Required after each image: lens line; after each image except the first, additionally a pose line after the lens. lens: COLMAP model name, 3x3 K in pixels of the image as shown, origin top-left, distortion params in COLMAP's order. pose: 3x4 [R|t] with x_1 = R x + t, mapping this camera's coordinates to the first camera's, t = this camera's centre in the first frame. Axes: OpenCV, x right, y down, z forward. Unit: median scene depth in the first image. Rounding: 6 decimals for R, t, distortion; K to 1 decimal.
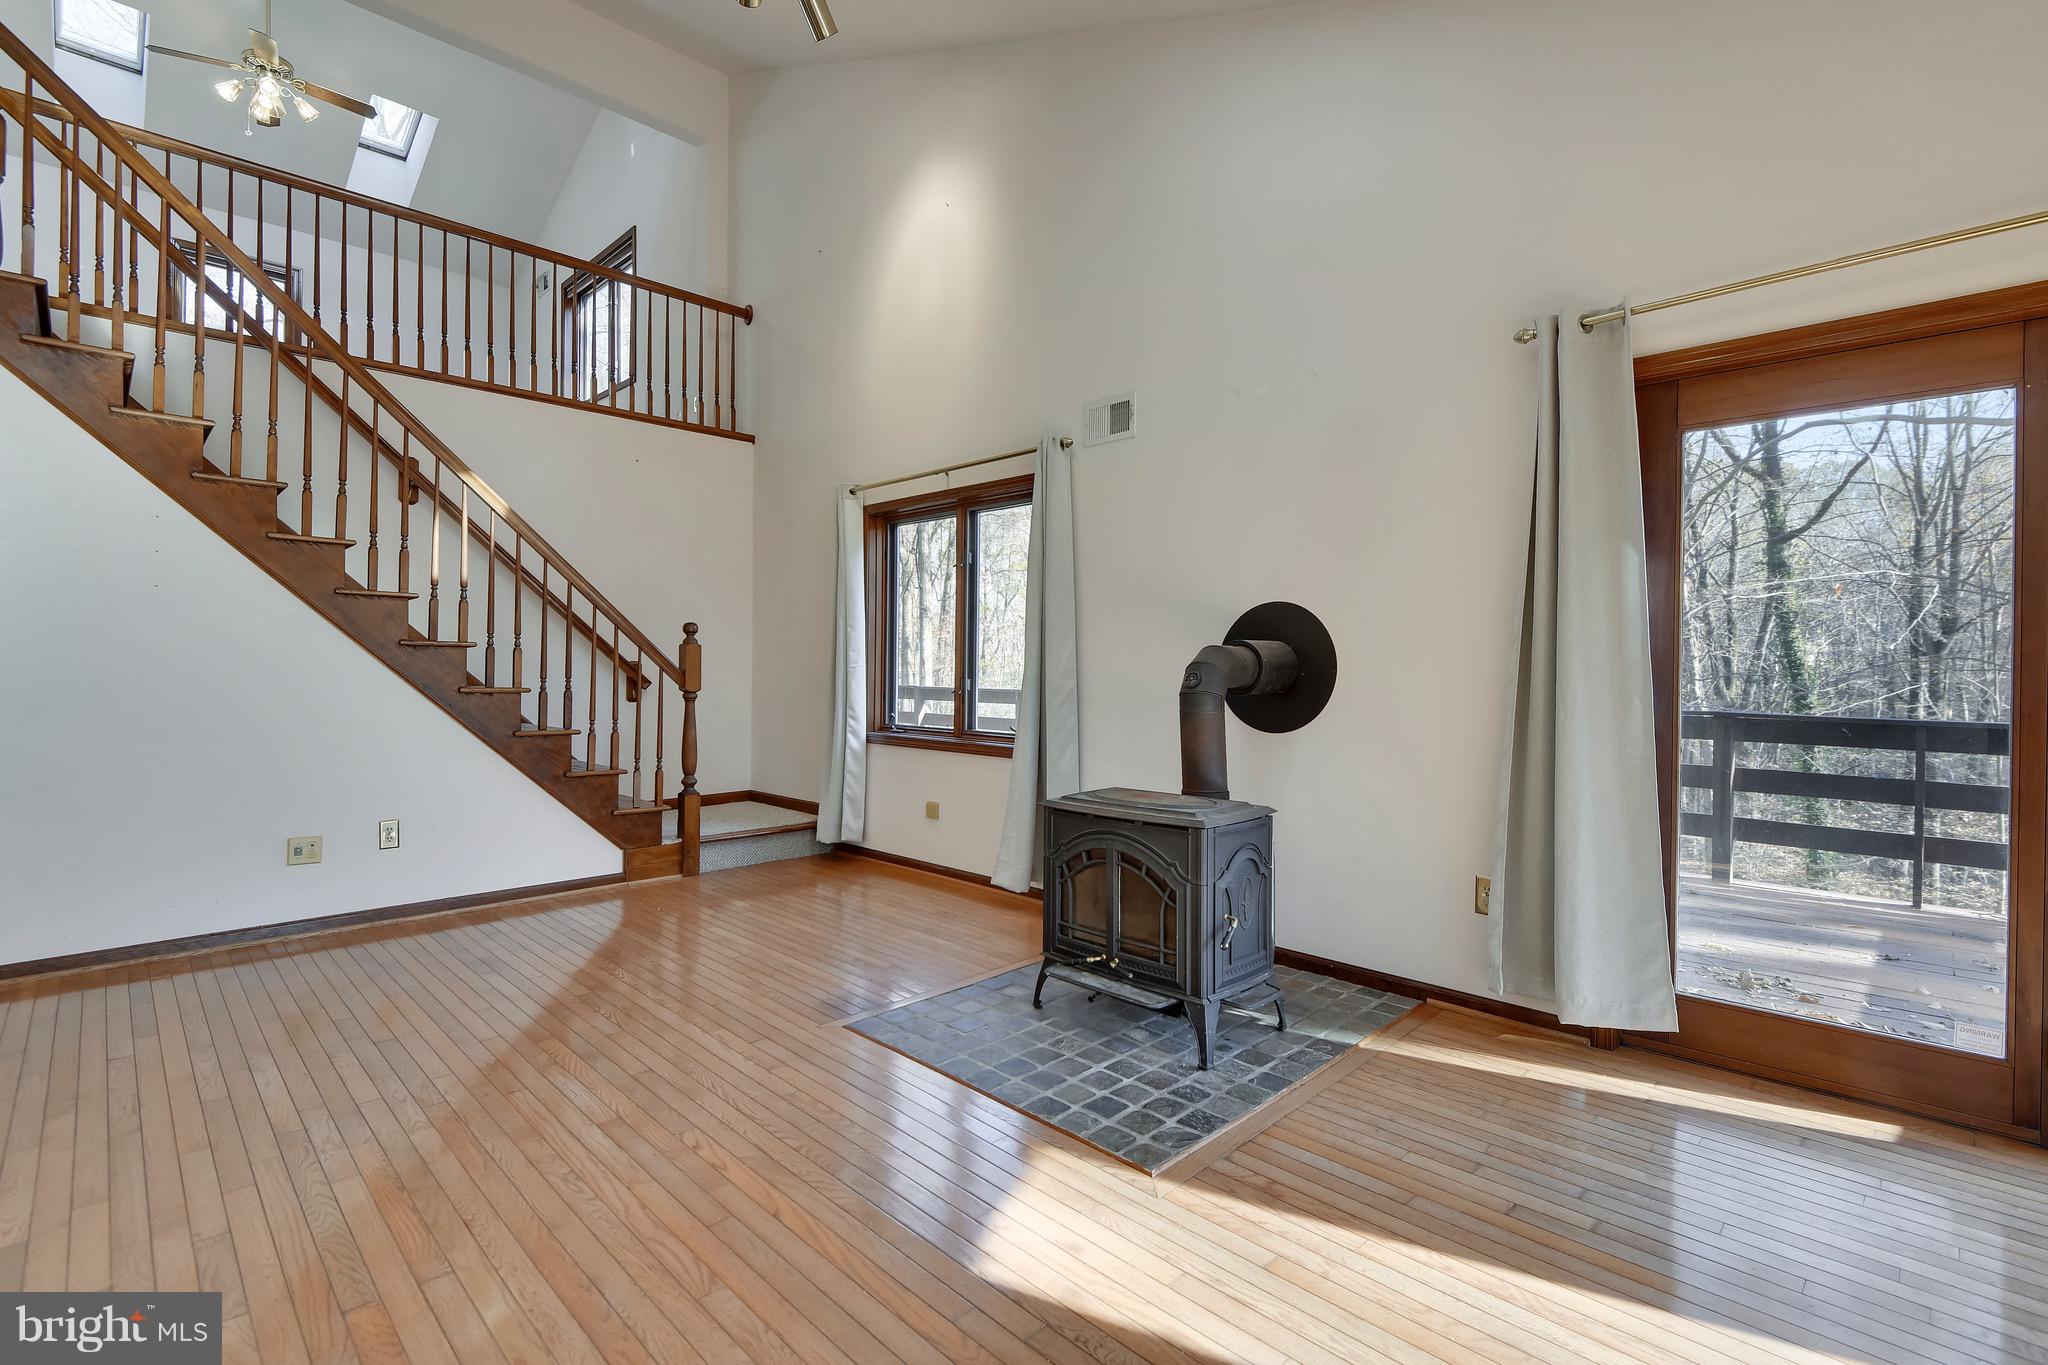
lens RADIAL K [[923.7, 0, 1031.5], [0, 923.7, 678.4], [0, 0, 1]] dist [0.051529, -0.041647]
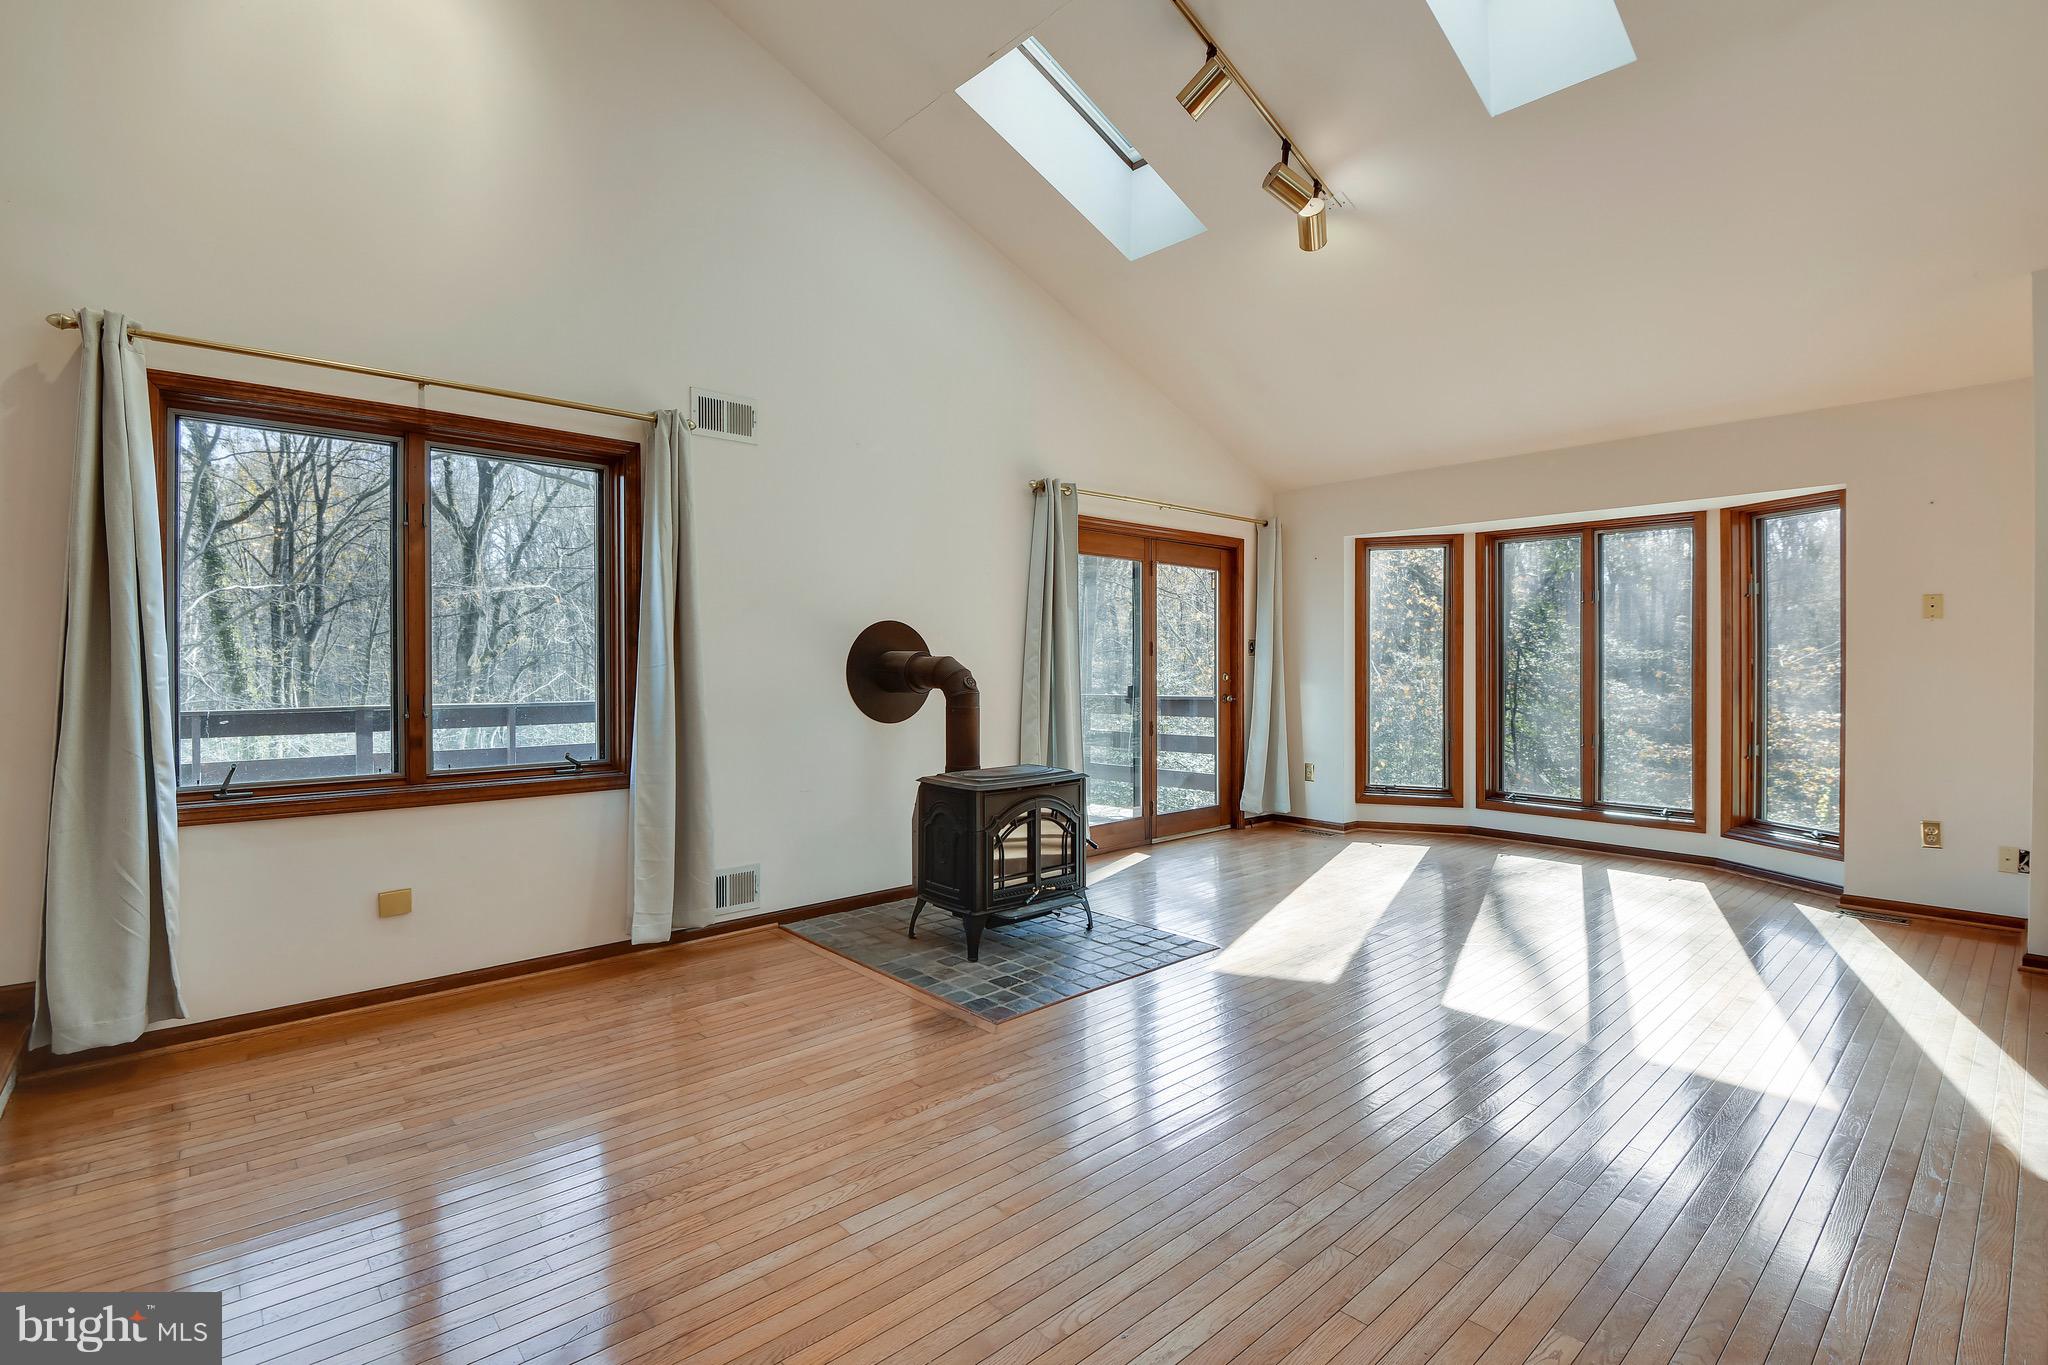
lens RADIAL K [[938.1, 0, 1029.5], [0, 938.1, 674.5], [0, 0, 1]] dist [0.001884, -0.017317]
pose [[0.054281, -0.022307, 0.998277, -0.883883], [0.011976, 0.999693, 0.021688, -0.029969], [-0.998454, 0.010778, 0.054531, 0.640094]]
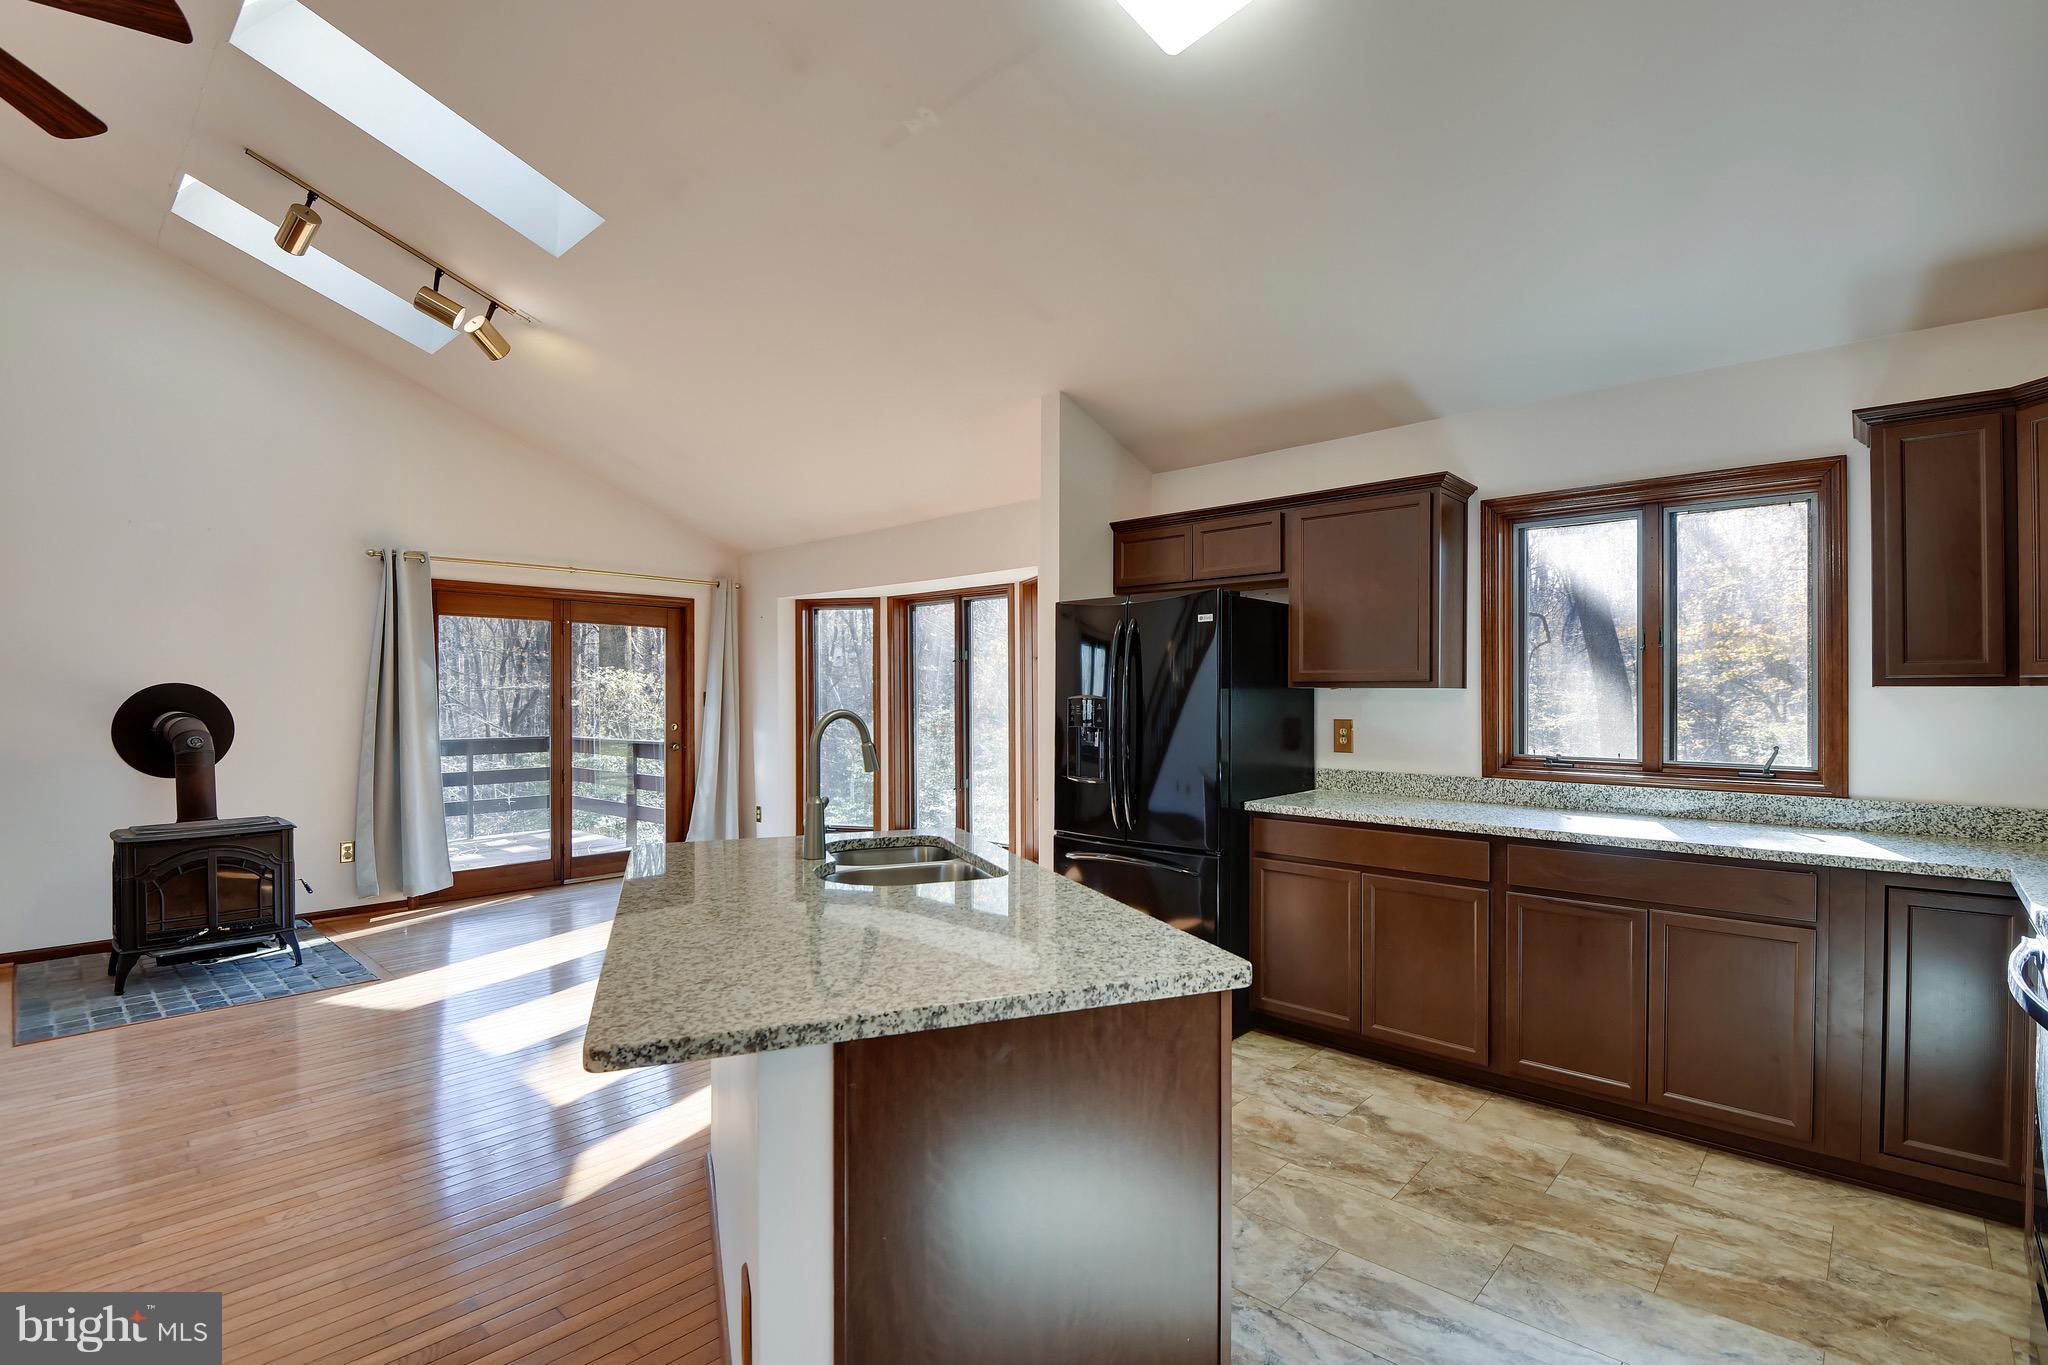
lens RADIAL K [[950.2, 0, 1025.5], [0, 950.2, 693.1], [0, 0, 1]] dist [0.023586, -0.030027]
pose [[-0.023341, -0.008251, 0.999694, -1.032305], [0.010496, 0.999909, 0.008498, -0.055984], [-0.999672, 0.010691, -0.023252, -0.200886]]
